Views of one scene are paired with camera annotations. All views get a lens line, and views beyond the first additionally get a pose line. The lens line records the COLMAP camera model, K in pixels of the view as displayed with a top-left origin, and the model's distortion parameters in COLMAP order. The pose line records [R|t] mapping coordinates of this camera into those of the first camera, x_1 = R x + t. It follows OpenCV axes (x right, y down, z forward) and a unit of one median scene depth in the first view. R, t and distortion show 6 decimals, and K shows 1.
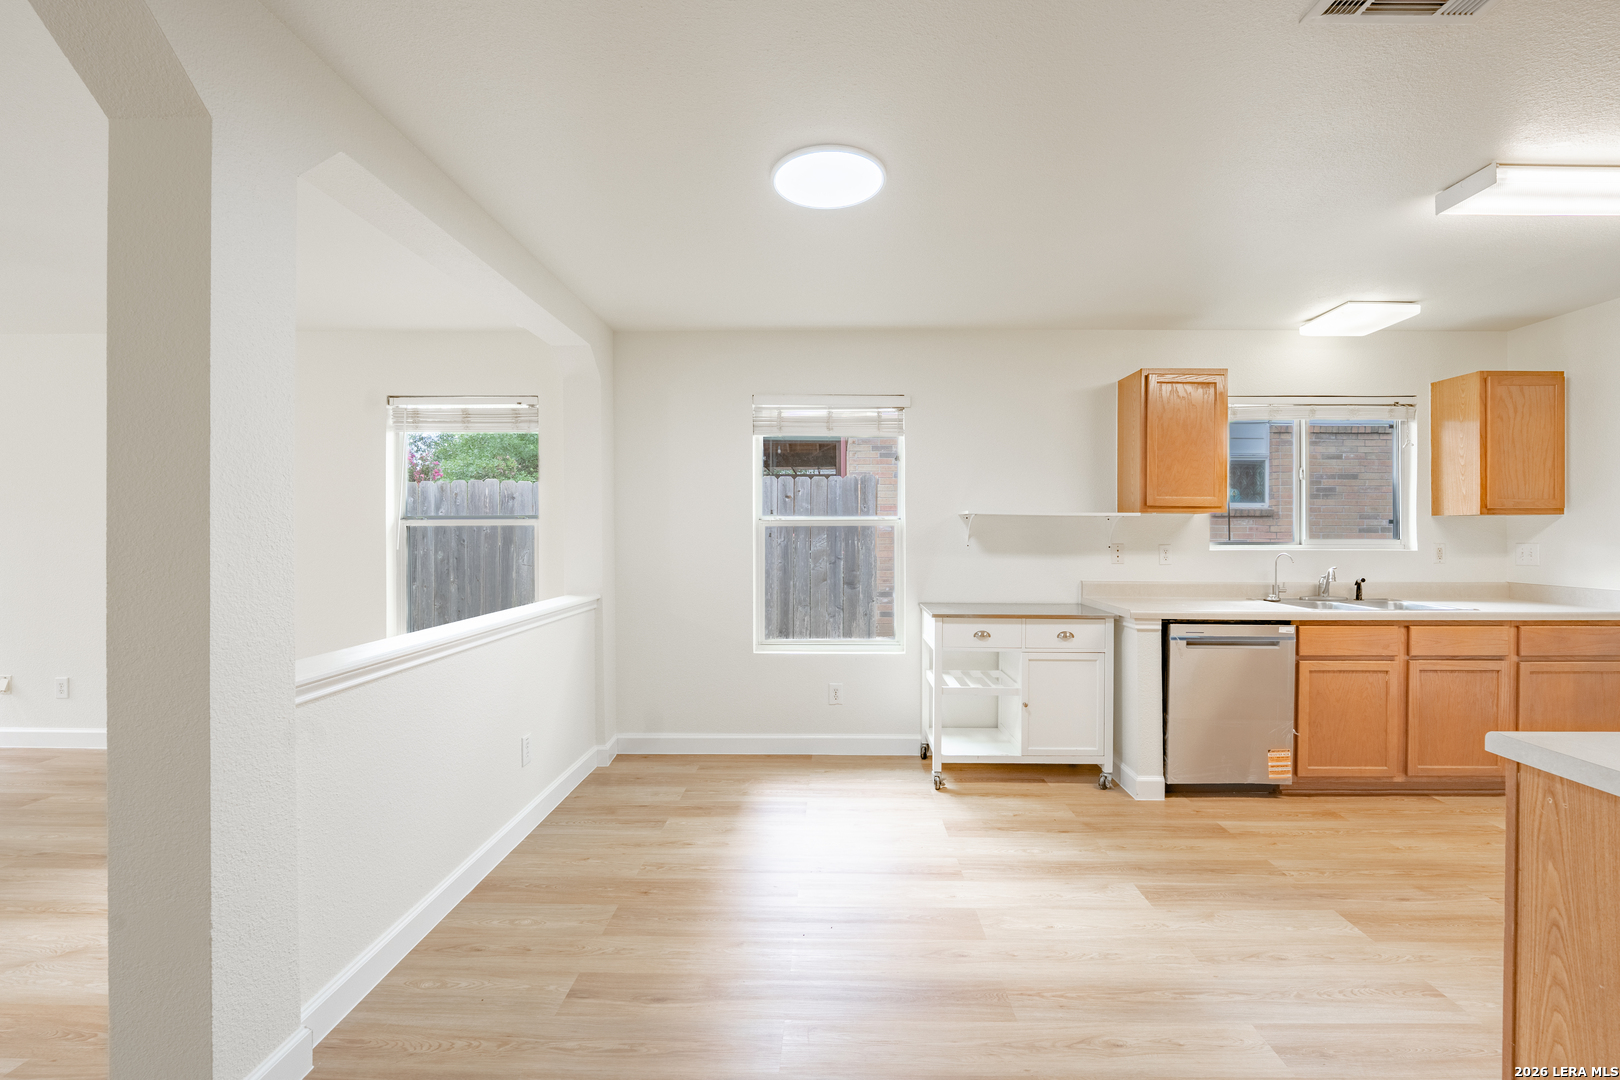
lens RADIAL K [[661.2, 0, 833.1], [0, 661.2, 533.4], [0, 0, 1]] dist [-0.003051, -0.000348]
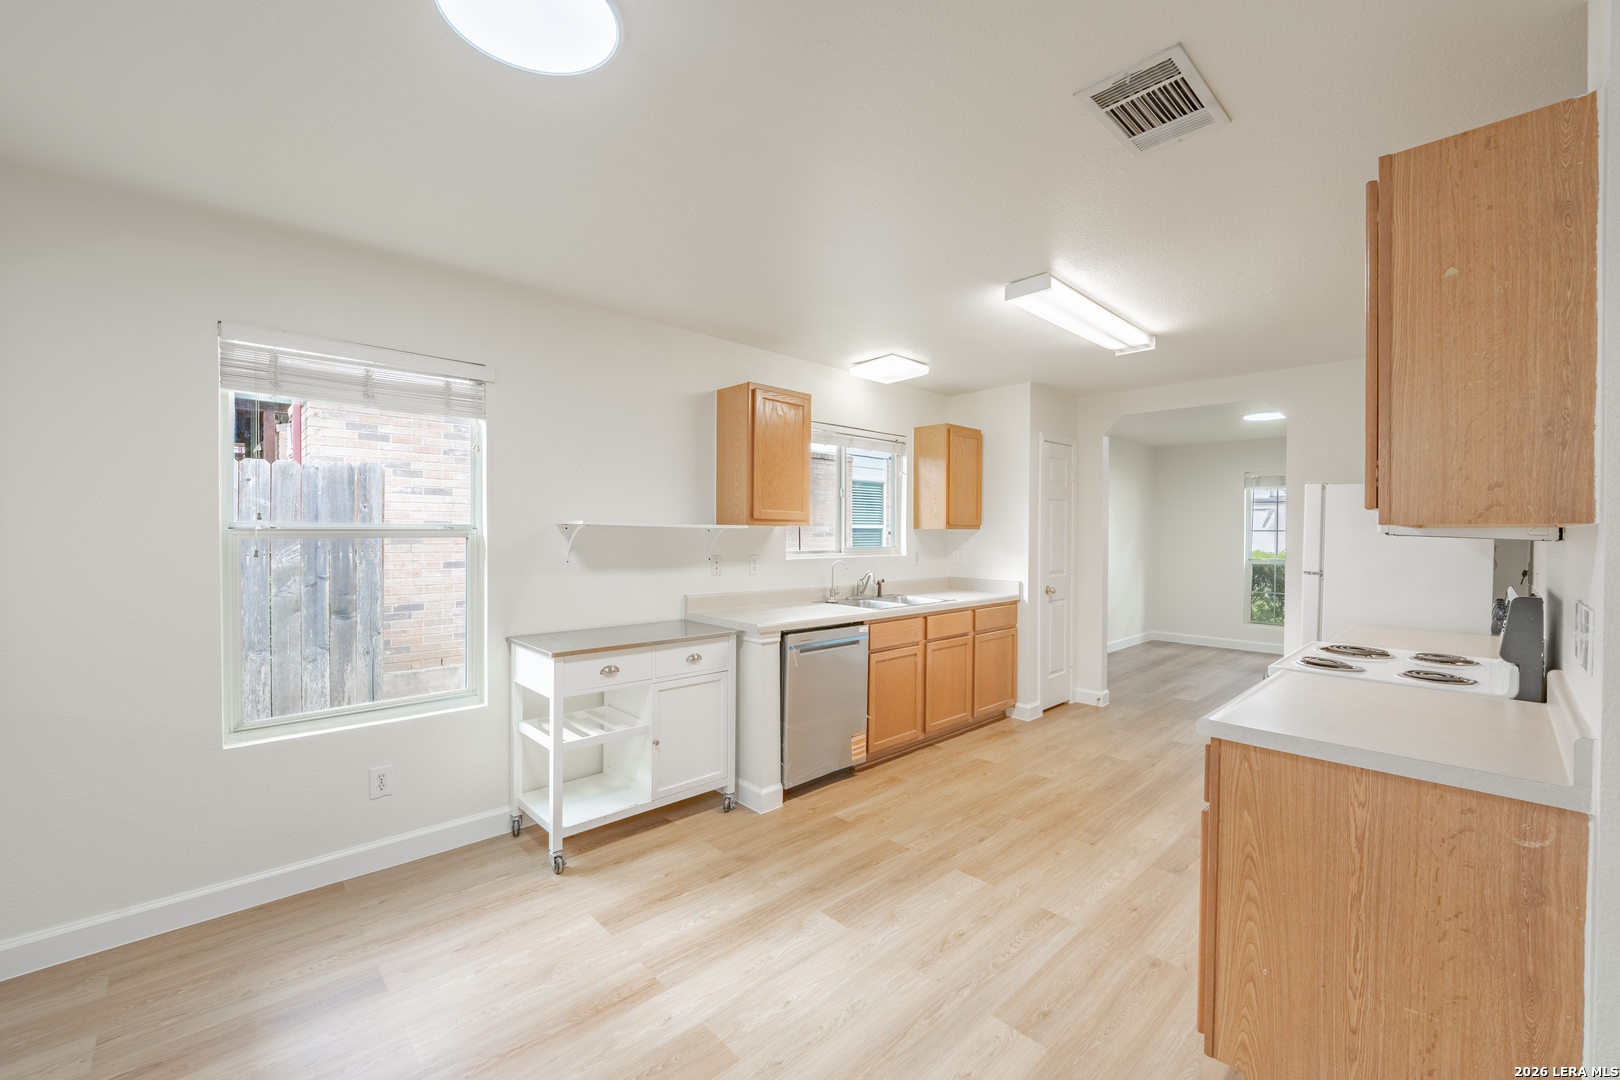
lens RADIAL K [[653.2, 0, 810.9], [0, 653.2, 539.4], [0, 0, 1]] dist [0.000633, -0.005144]
pose [[0.723199, -0.004680, 0.690624, -0.154854], [-0.003765, 0.999935, 0.010719, -0.021246], [-0.690630, -0.010353, 0.723134, 0.219695]]
